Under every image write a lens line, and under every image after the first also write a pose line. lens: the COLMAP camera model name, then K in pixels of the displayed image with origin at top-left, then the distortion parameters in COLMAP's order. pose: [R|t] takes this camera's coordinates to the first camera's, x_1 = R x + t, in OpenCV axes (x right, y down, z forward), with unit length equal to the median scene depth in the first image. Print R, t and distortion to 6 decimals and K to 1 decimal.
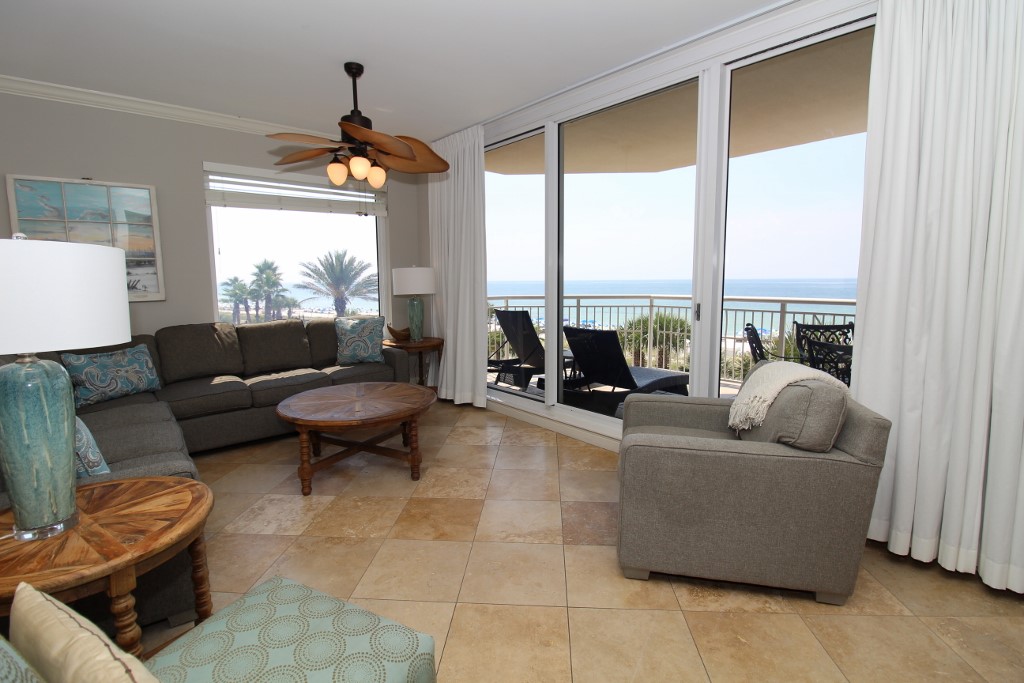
lens RADIAL K [[473.4, 0, 514.7], [0, 473.4, 332.4], [0, 0, 1]] dist [0.001431, -0.012790]
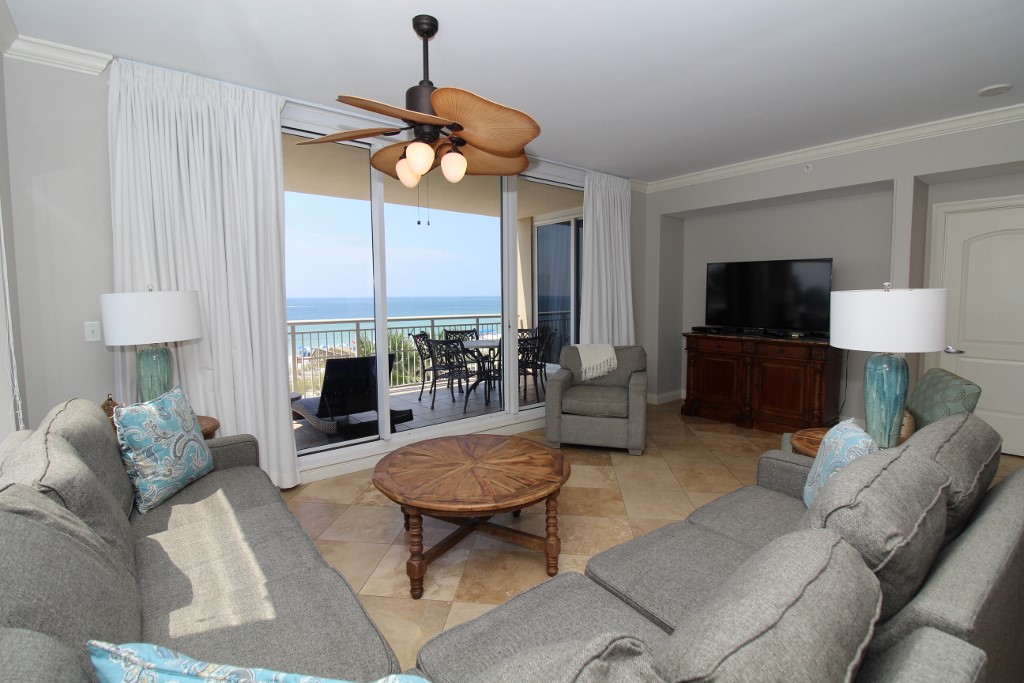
lens RADIAL K [[473.4, 0, 514.7], [0, 473.4, 332.4], [0, 0, 1]] dist [0.001431, -0.012790]
pose [[0.035738, -0.073141, 0.996681, -0.837446], [0.117562, 0.990701, 0.068487, -0.090402], [-0.992422, 0.114724, 0.044004, 0.674492]]
